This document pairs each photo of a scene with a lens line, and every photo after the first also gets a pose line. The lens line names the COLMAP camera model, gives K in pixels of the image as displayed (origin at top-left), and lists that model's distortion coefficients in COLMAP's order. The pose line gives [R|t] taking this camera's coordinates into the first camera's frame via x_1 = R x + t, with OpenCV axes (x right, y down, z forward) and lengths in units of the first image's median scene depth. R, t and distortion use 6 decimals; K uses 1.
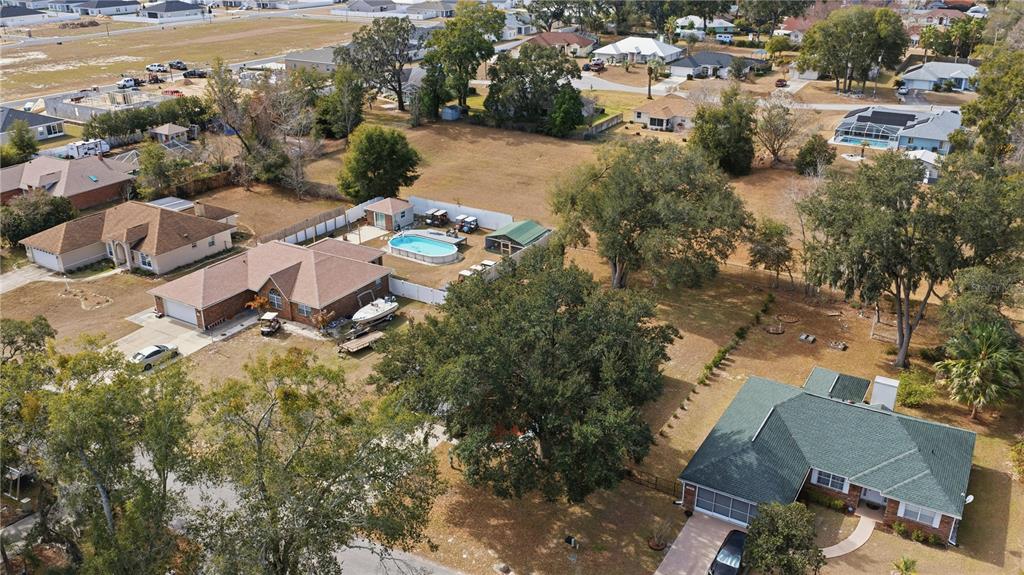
lens RADIAL K [[848.3, 0, 513.0], [0, 848.3, 288.0], [0, 0, 1]] dist [0.017272, -0.023188]
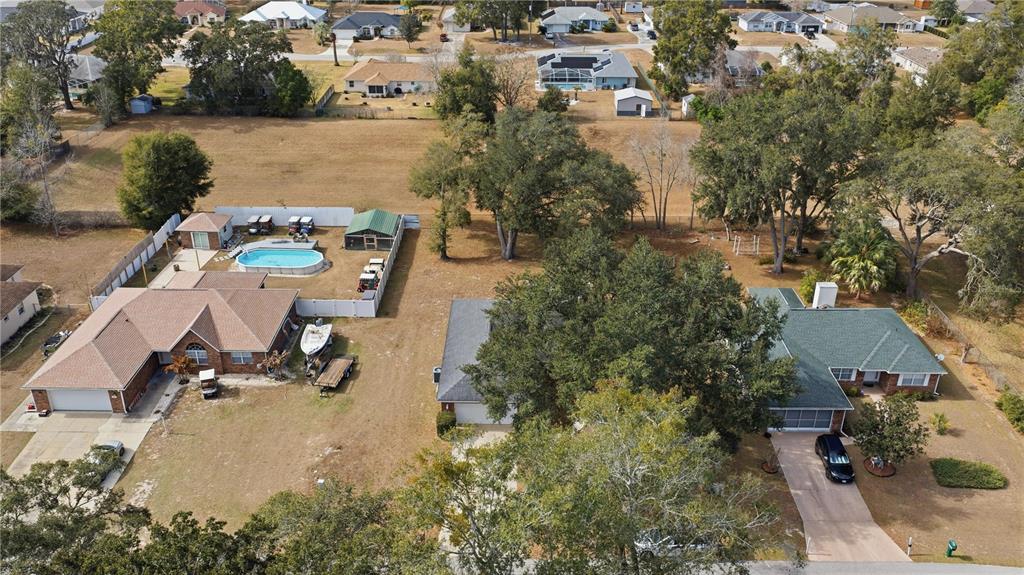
lens RADIAL K [[848.3, 0, 513.9], [0, 848.3, 286.7], [0, 0, 1]] dist [0.017272, -0.023188]
pose [[0.858515, -0.222207, 0.462143, -0.289452], [0.198486, 0.974982, 0.100067, -0.055872], [-0.472816, 0.005820, 0.881142, 0.081359]]
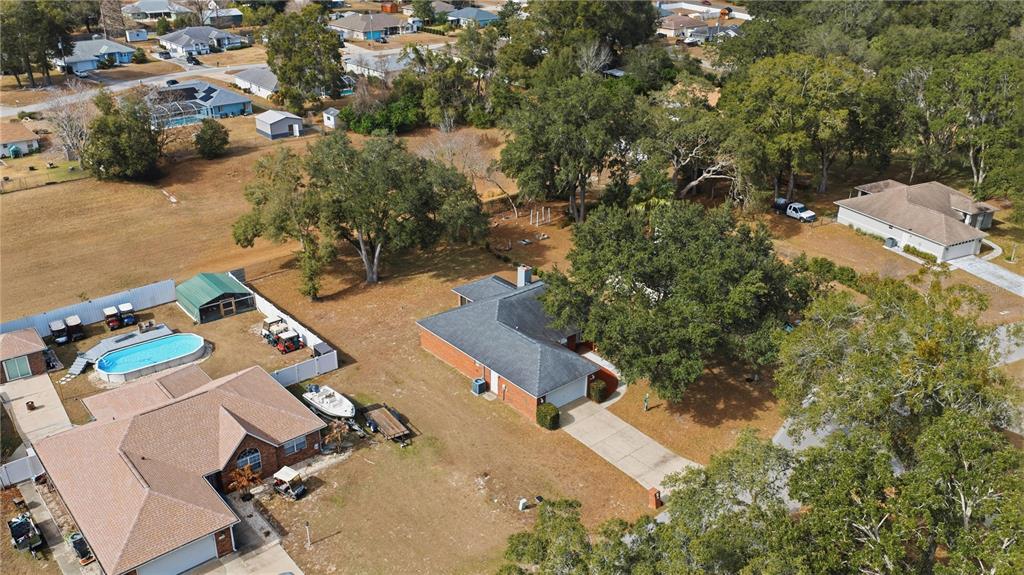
lens RADIAL K [[848.3, 0, 512.1], [0, 848.3, 288.4], [0, 0, 1]] dist [0.017272, -0.023188]
pose [[0.313067, -0.397365, 0.862606, -0.579261], [0.367139, 0.888291, 0.275951, -0.174708], [-0.875899, 0.230305, 0.423982, 0.354034]]
